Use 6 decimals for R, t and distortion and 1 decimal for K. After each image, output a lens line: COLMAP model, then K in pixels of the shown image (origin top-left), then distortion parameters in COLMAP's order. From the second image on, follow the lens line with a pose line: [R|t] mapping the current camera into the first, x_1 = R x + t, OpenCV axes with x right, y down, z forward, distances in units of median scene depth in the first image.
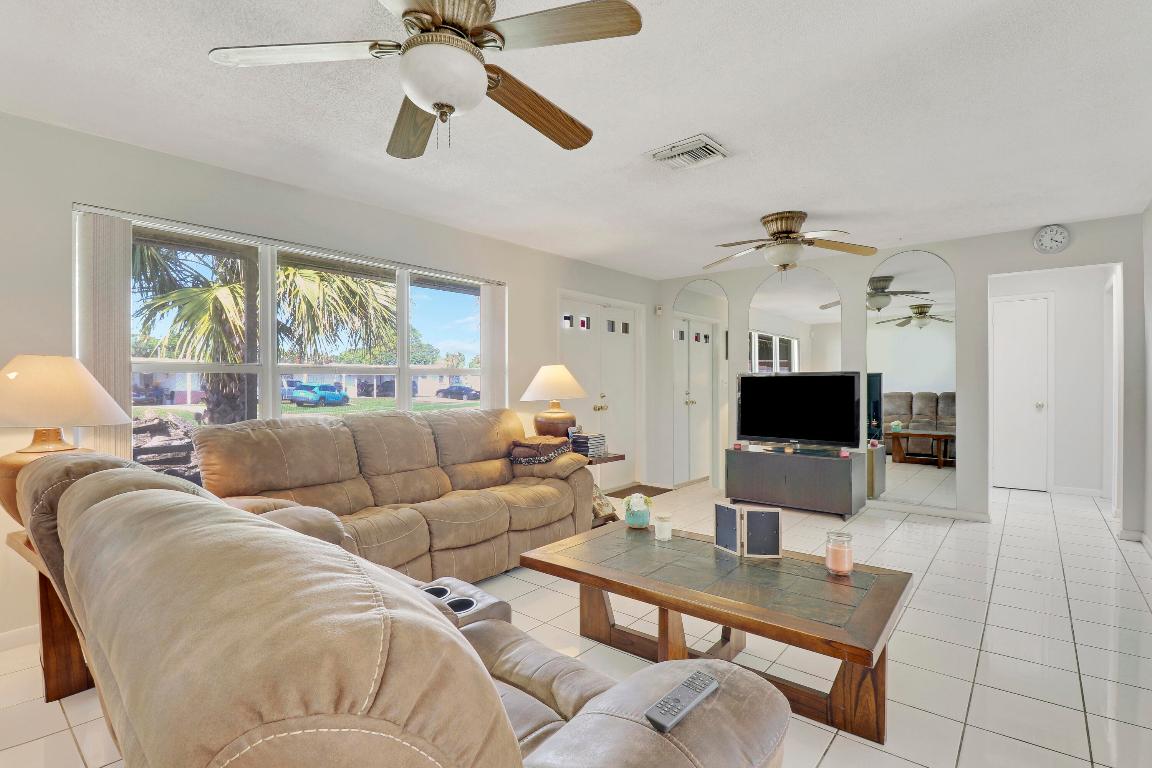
lens RADIAL K [[548.0, 0, 583.0], [0, 548.0, 386.1], [0, 0, 1]] dist [-0.012889, -0.002425]
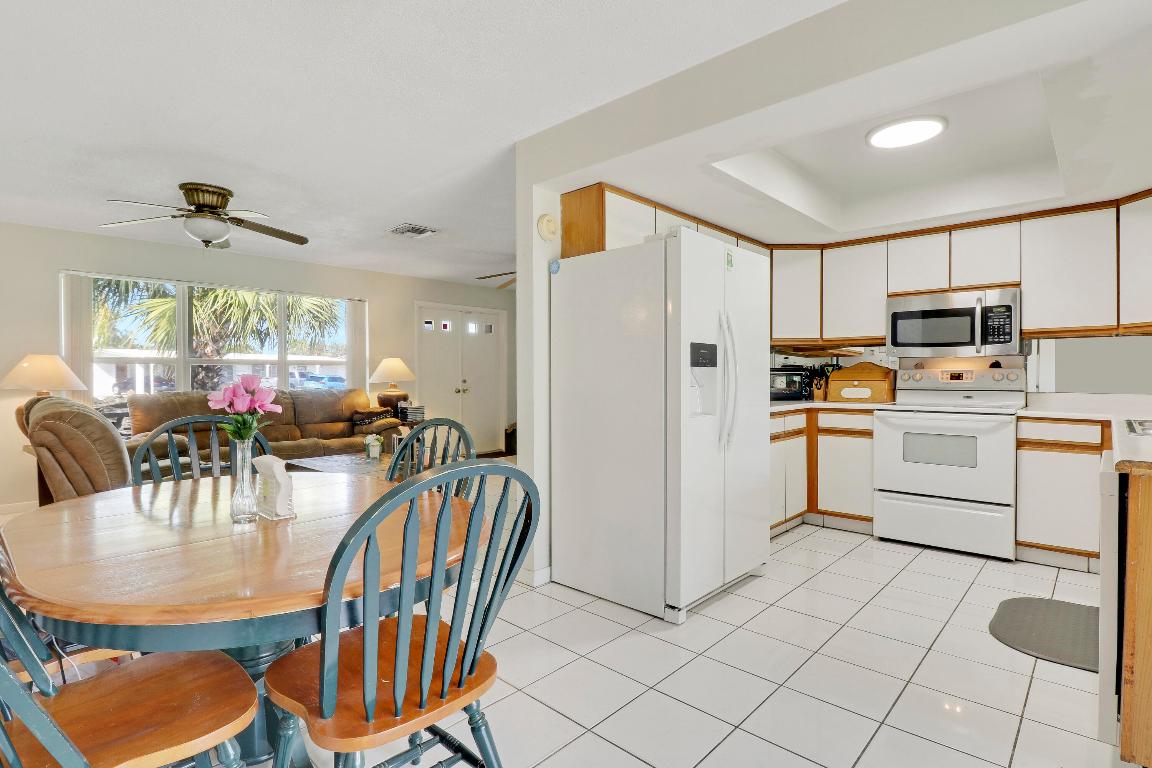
lens RADIAL K [[566.6, 0, 577.0], [0, 566.6, 385.5], [0, 0, 1]] dist [-0.016709, -0.000607]
pose [[0.998638, 0.000778, -0.052160, 0.510836], [-0.000068, 0.999907, 0.013625, 0.013007], [0.052166, -0.013603, 0.998546, -0.450926]]
